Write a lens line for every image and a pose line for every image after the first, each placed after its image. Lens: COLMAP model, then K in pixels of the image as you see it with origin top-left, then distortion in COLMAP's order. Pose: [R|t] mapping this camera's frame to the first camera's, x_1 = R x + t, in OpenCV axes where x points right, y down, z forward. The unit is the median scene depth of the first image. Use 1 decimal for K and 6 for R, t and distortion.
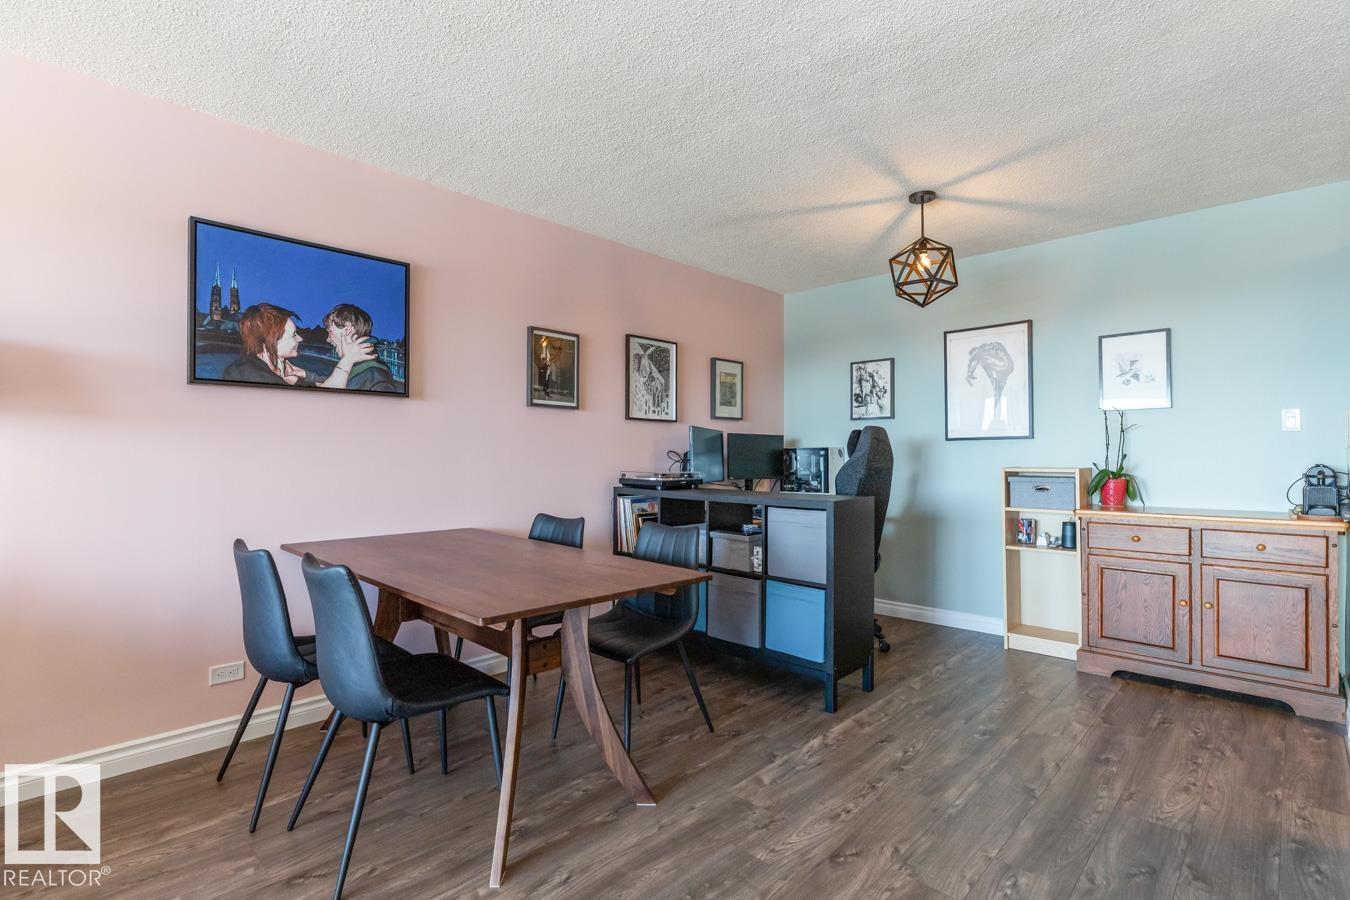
lens RADIAL K [[650.9, 0, 675.0], [0, 650.9, 450.0], [0, 0, 1]] dist [-0.004219, -0.000105]
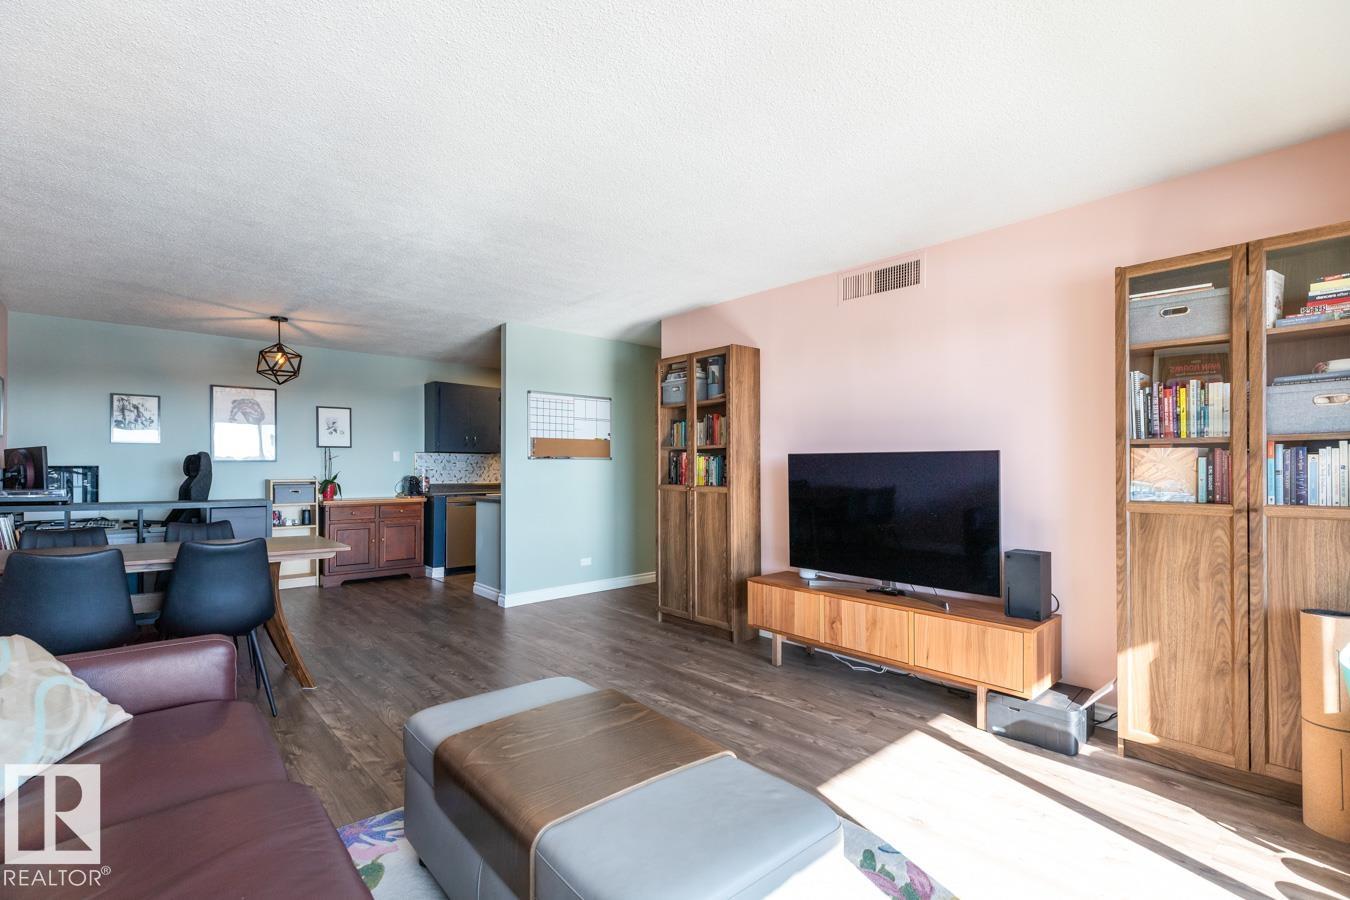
lens RADIAL K [[615.6, 0, 672.9], [0, 615.6, 462.0], [0, 0, 1]] dist [0.001398, -0.000053]
pose [[0.071383, 0.009690, 0.997402, -1.037939], [-0.009248, 0.999916, -0.009053, -0.013253], [-0.997406, -0.008578, 0.071466, -0.120759]]
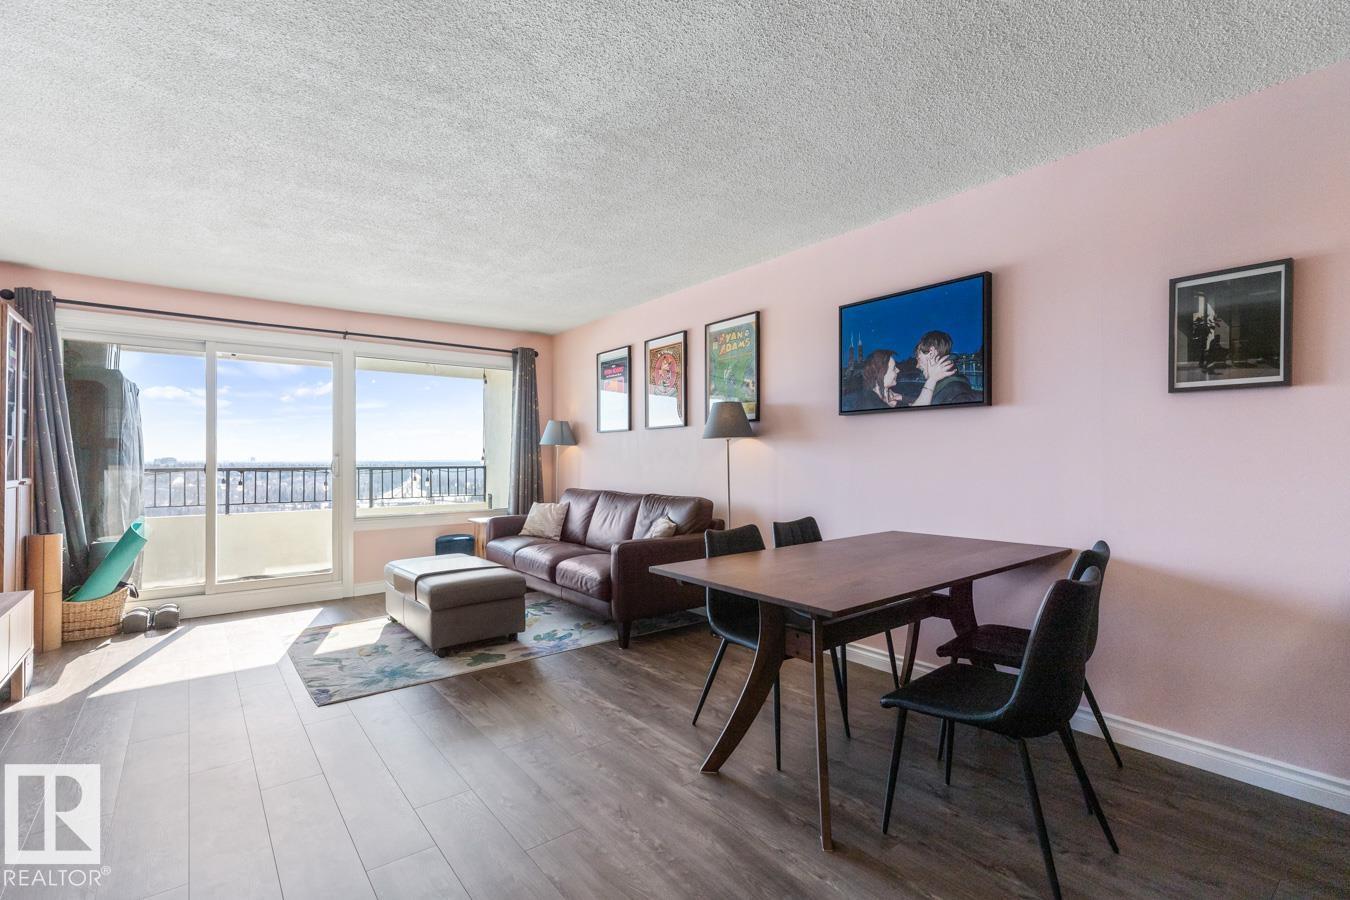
lens RADIAL K [[615.6, 0, 672.9], [0, 615.6, 462.0], [0, 0, 1]] dist [0.001398, -0.000053]
pose [[-0.141716, 0.004581, -0.989897, 0.512649], [0.011582, 0.999929, 0.002969, -0.000845], [0.989840, -0.011044, -0.141759, 0.555310]]
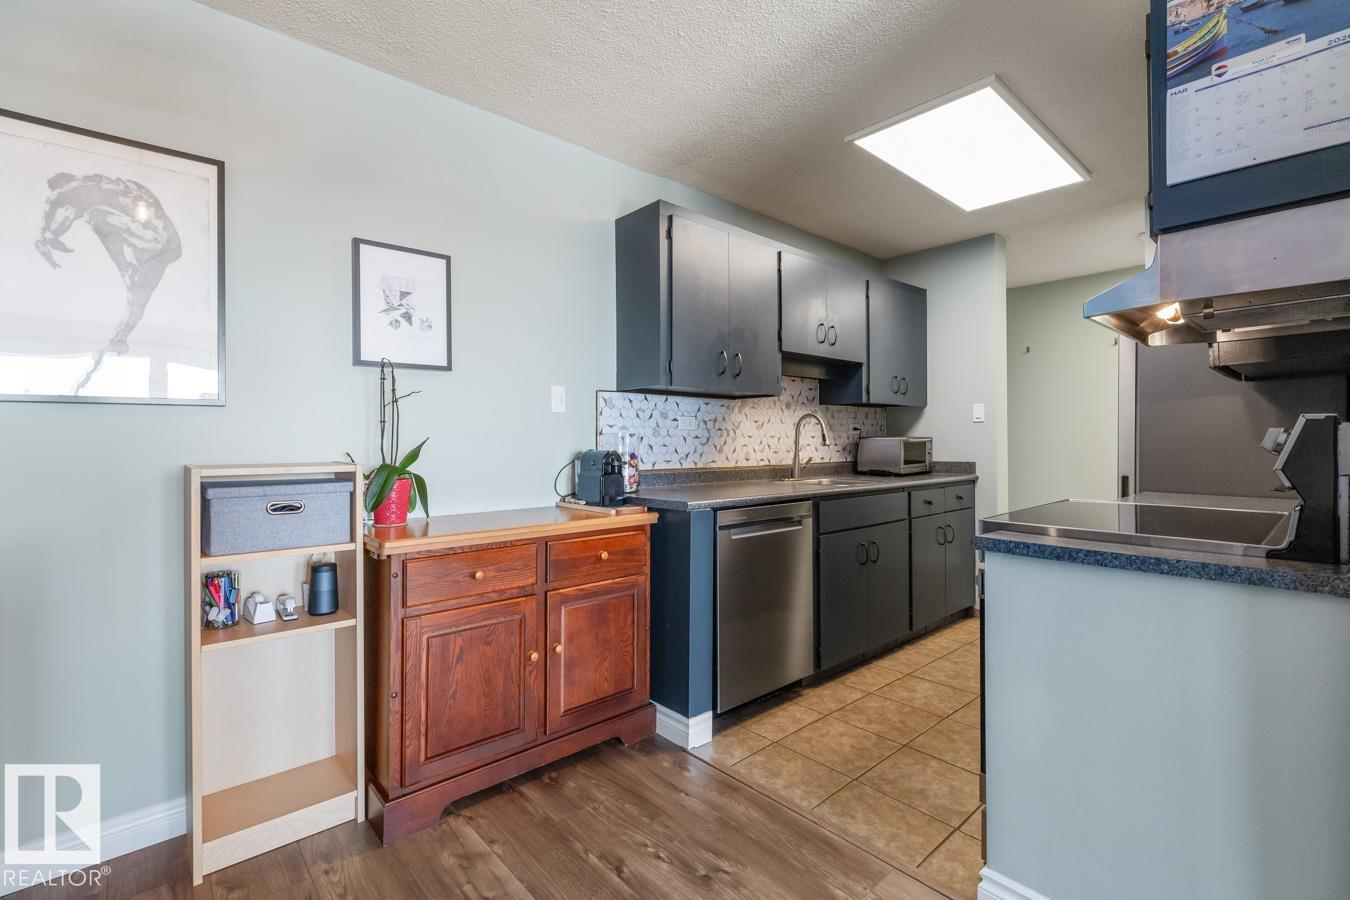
lens RADIAL K [[609.8, 0, 675.1], [0, 609.8, 429.8], [0, 0, 1]] dist [0.002211, 0.000415]
pose [[0.070484, 0.014733, 0.997404, 0.129263], [-0.007270, 0.999872, -0.014256, 0.005122], [-0.997486, -0.006246, 0.070582, 0.703118]]
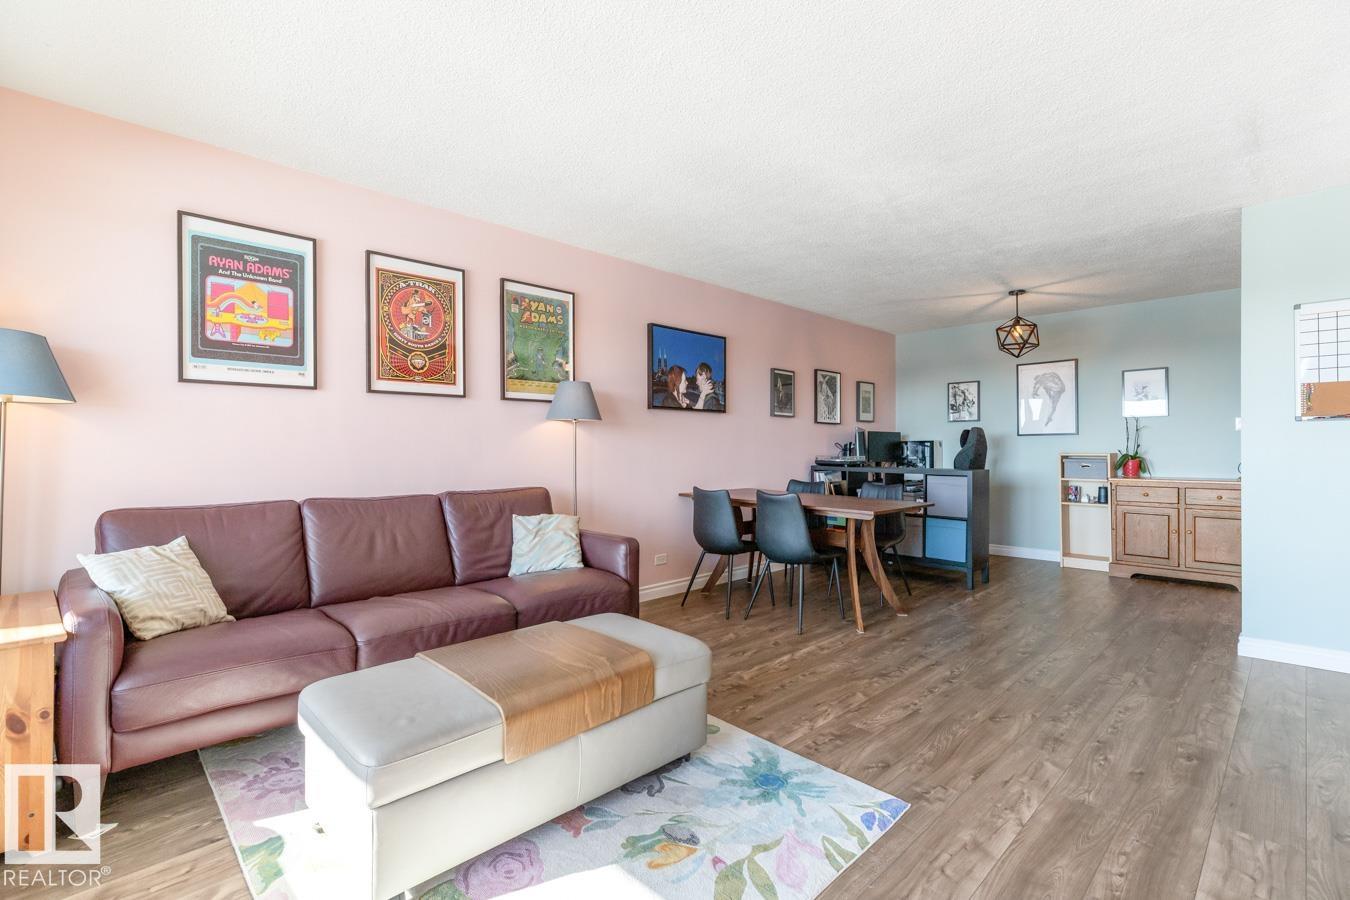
lens RADIAL K [[625.0, 0, 671.7], [0, 625.0, 447.0], [0, 0, 1]] dist [0.001833, 0.000078]
pose [[0.999623, -0.001573, -0.027417, -0.433403], [0.001780, 0.999970, 0.007546, -0.001246], [0.027404, -0.007592, 0.999596, -0.597727]]
